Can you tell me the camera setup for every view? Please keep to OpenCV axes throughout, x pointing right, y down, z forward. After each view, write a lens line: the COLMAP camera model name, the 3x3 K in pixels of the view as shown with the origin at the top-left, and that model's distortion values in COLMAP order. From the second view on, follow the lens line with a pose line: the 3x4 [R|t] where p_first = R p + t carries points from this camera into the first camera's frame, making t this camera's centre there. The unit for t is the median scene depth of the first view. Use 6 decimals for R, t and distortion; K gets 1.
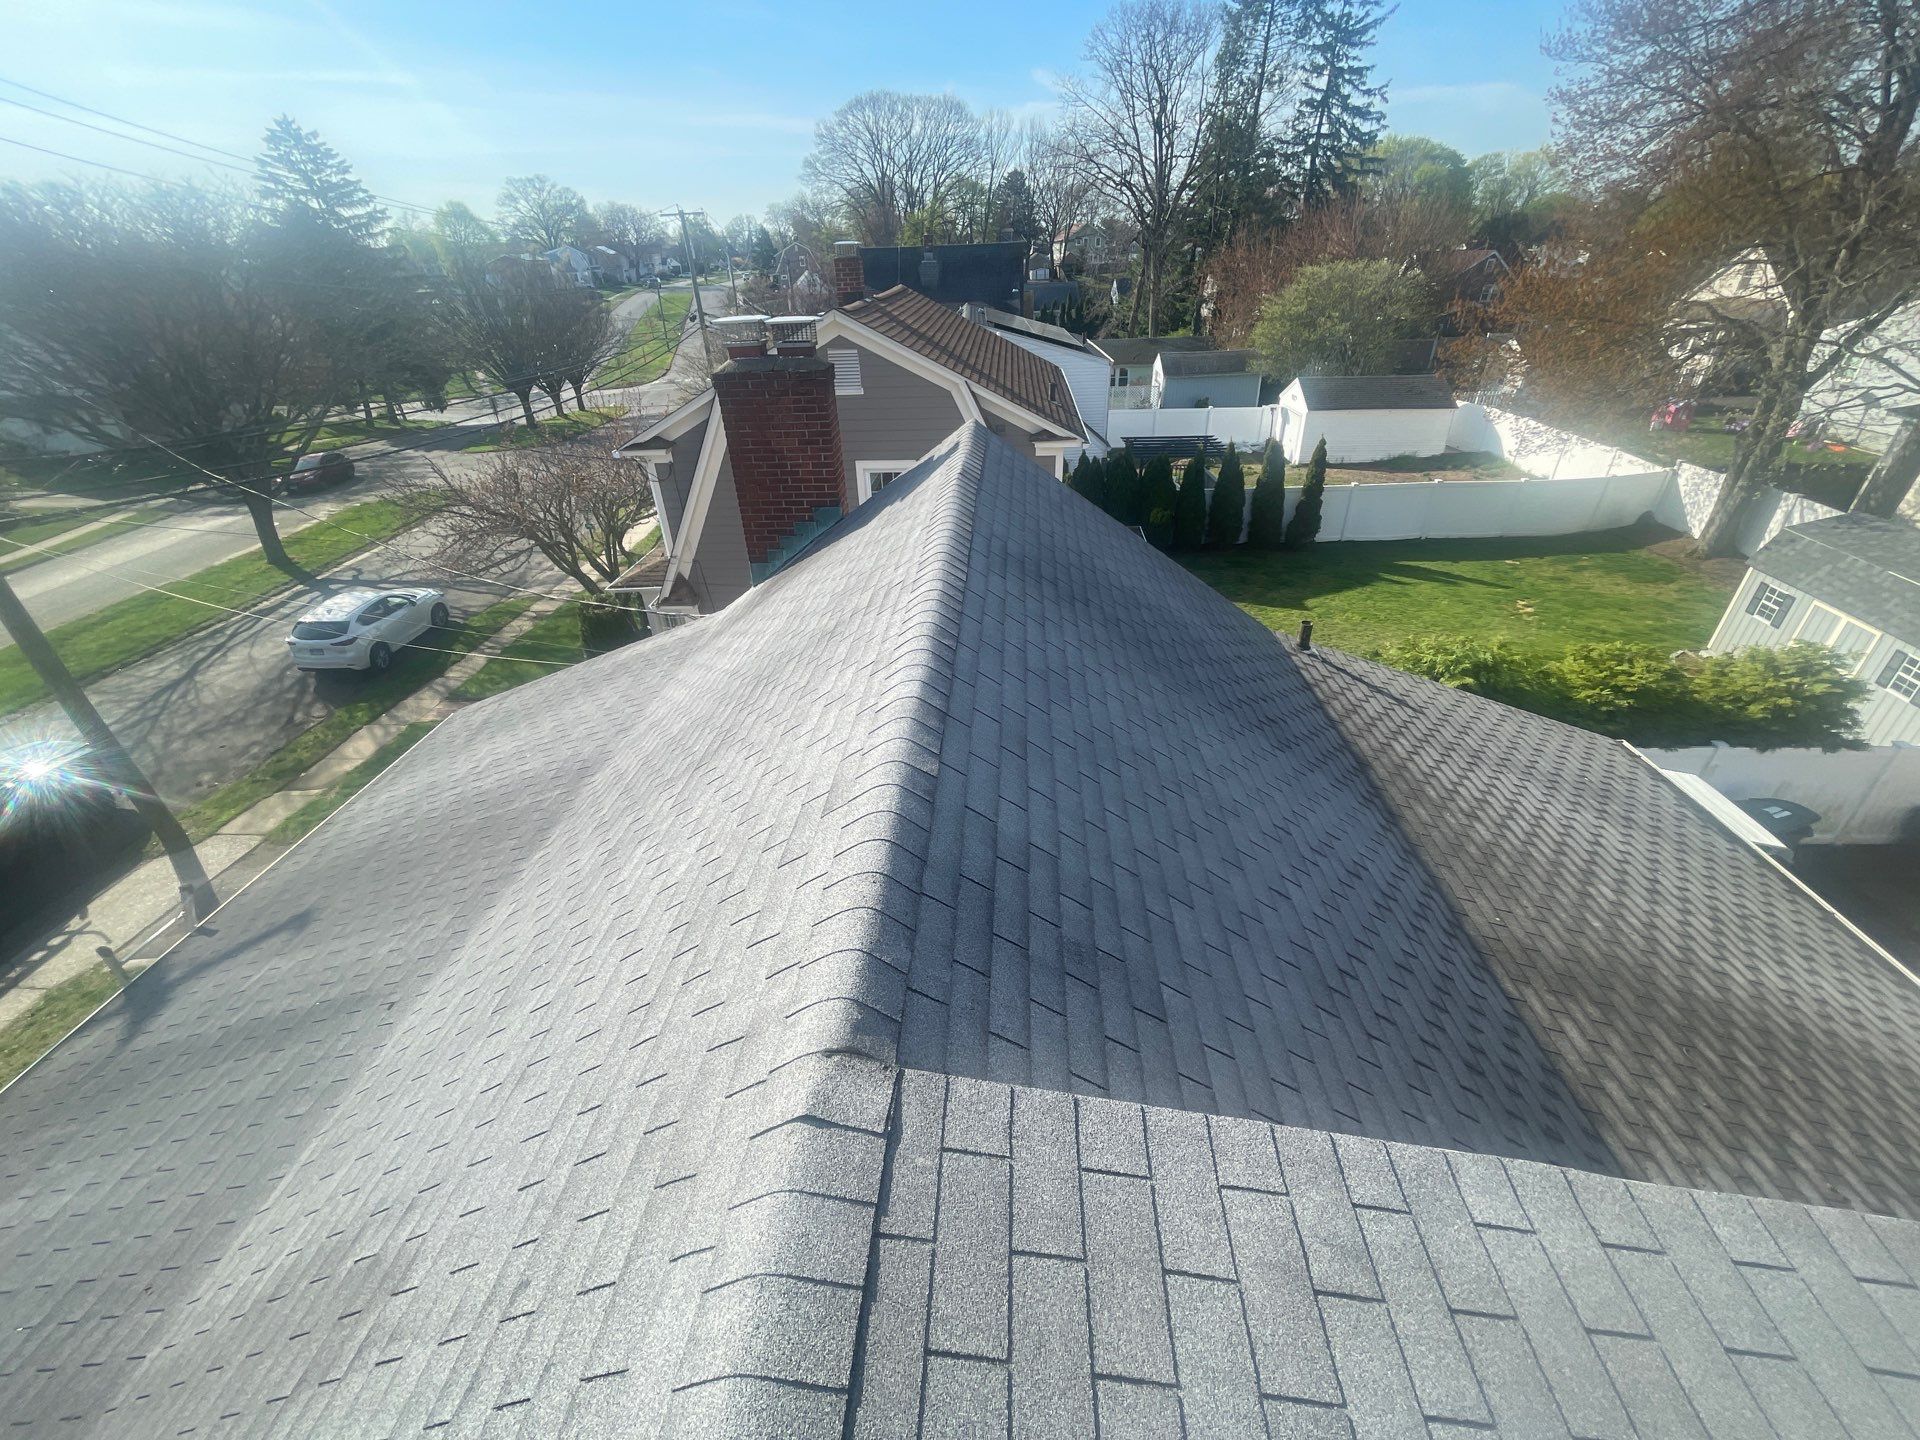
lens RADIAL K [[771.5, 0, 956.9], [0, 771.5, 719.2], [0, 0, 1]] dist [-0.001620, 0.000340]
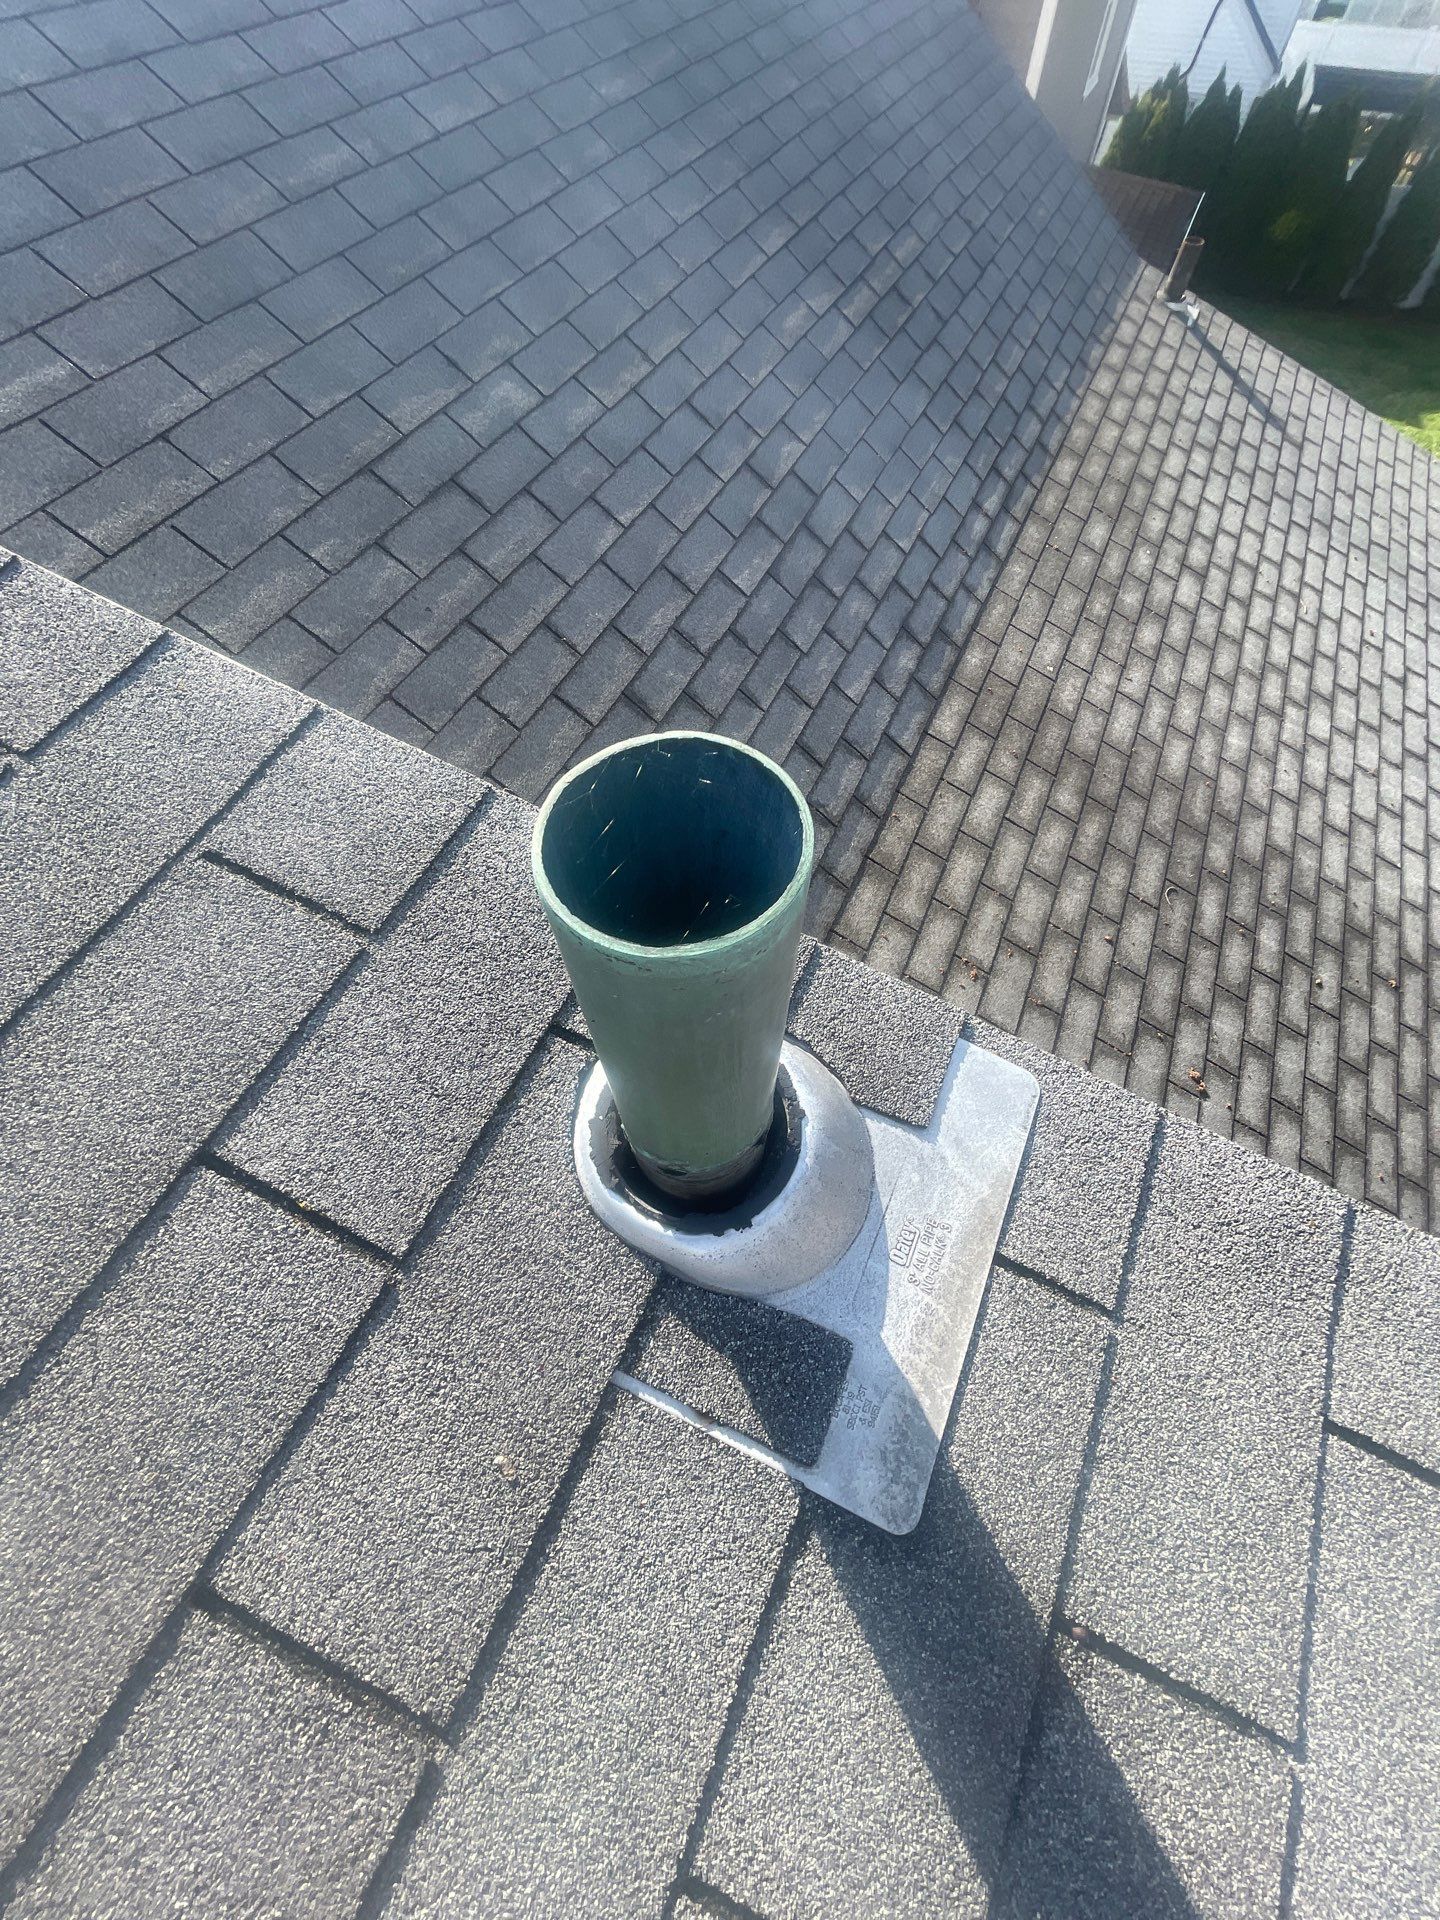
lens RADIAL K [[771.5, 0, 719.5], [0, 771.5, 966.9], [0, 0, 1]] dist [-0.001620, 0.000340]
pose [[0.932433, 0.320442, -0.166987, 0.134644], [-0.202913, 0.846731, 0.491807, 0.044452], [0.298989, -0.424693, 0.854542, 0.051536]]
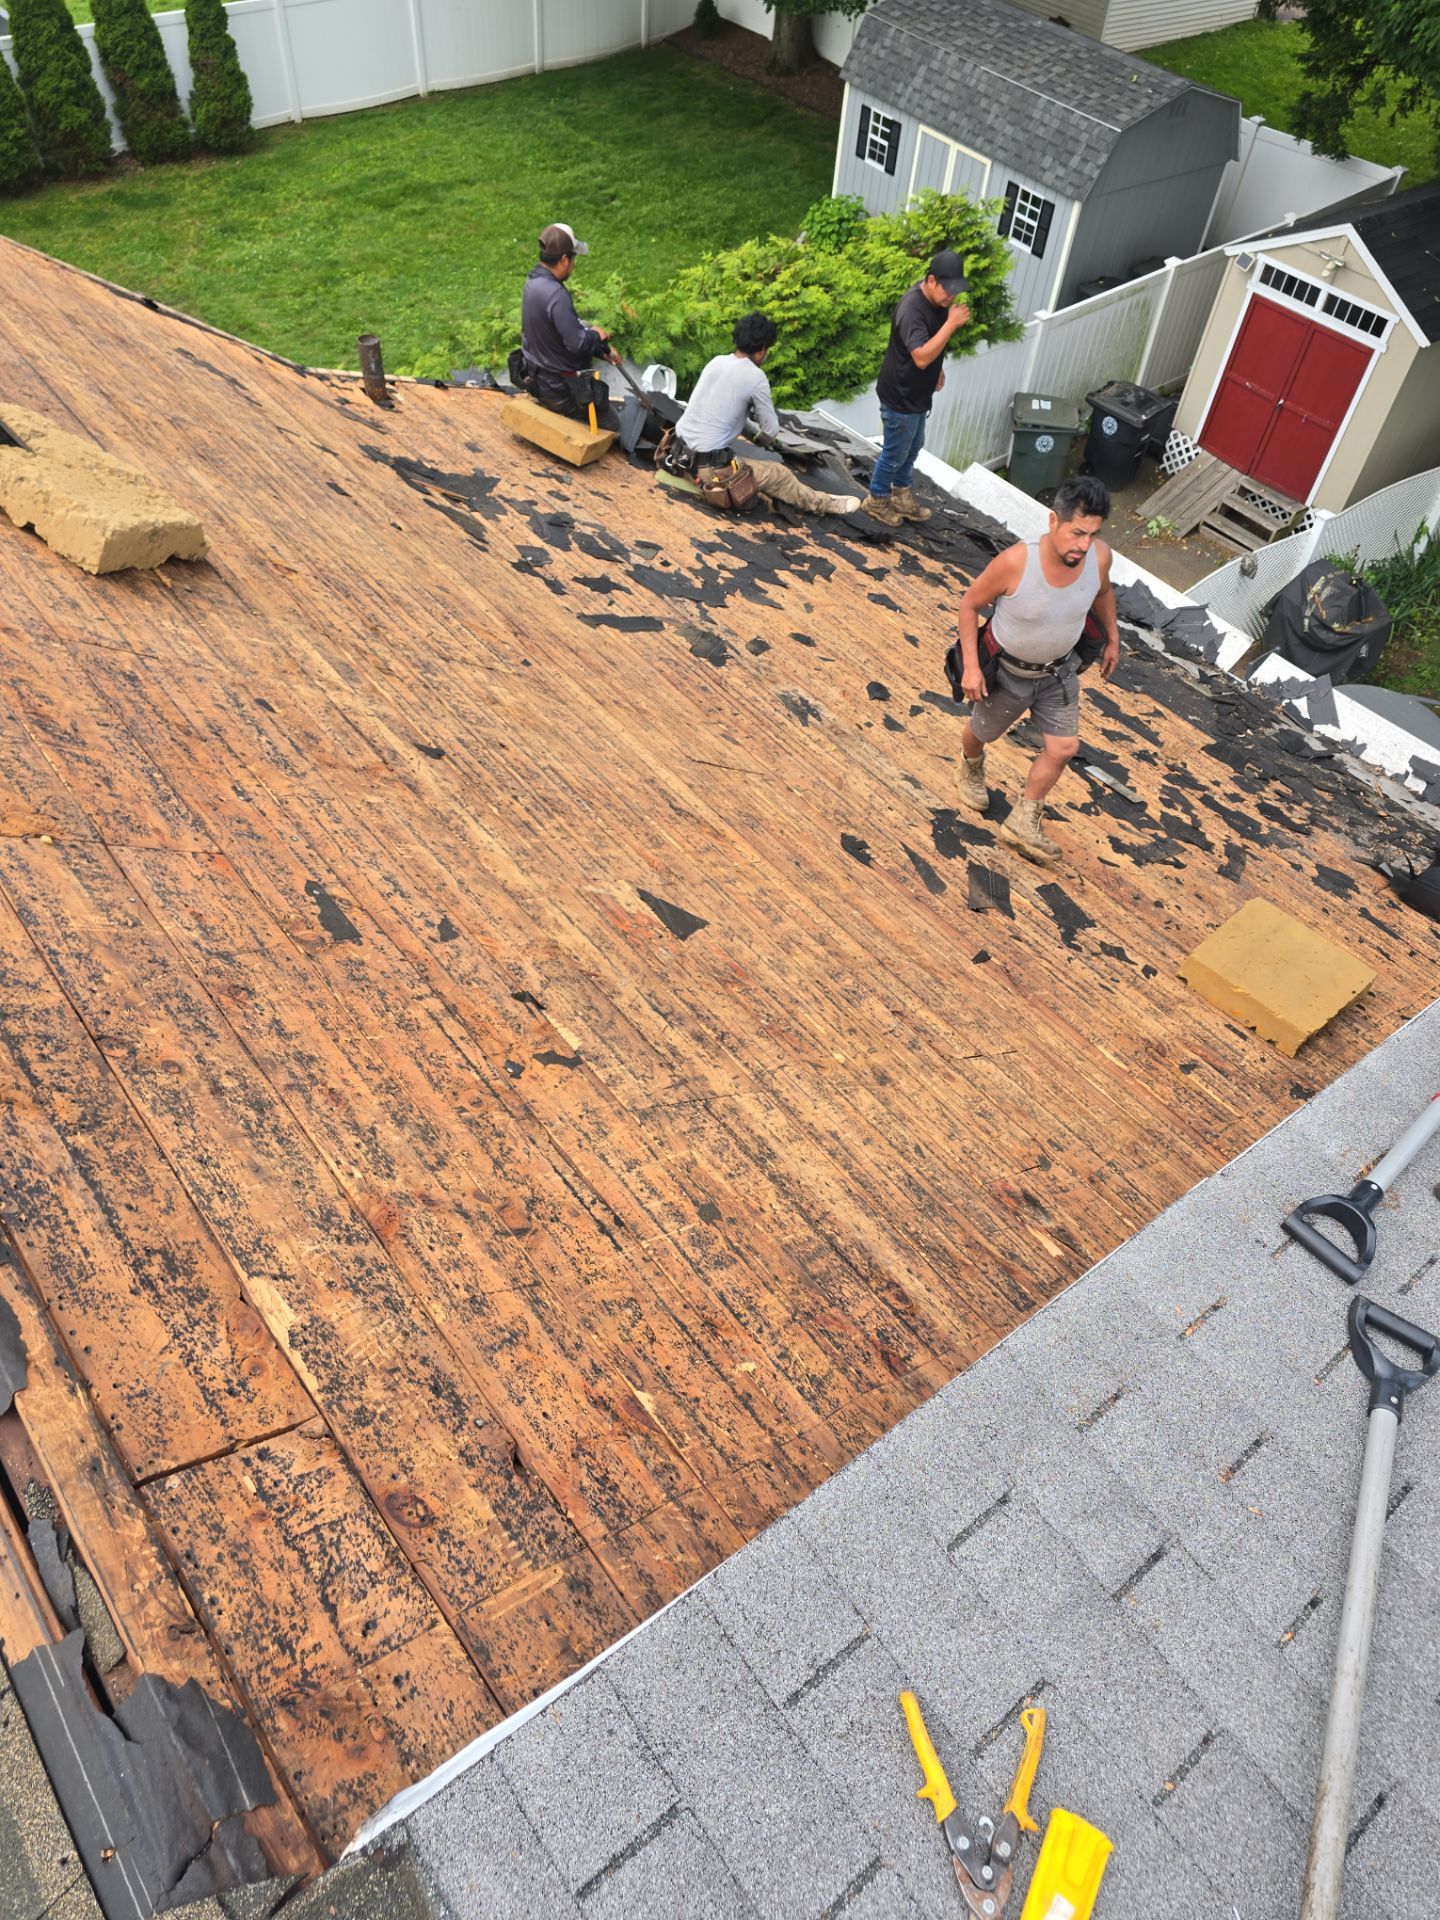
lens RADIAL K [[1285.0, 0, 723.5], [0, 1285.0, 950.4], [0, 0, 1]] dist [0.055849, -0.045658]
pose [[0.733402, -0.464471, 0.496375, -0.005212], [0.276283, 0.870815, 0.406631, -0.017823], [-0.621119, -0.161084, 0.766983, 0.024434]]
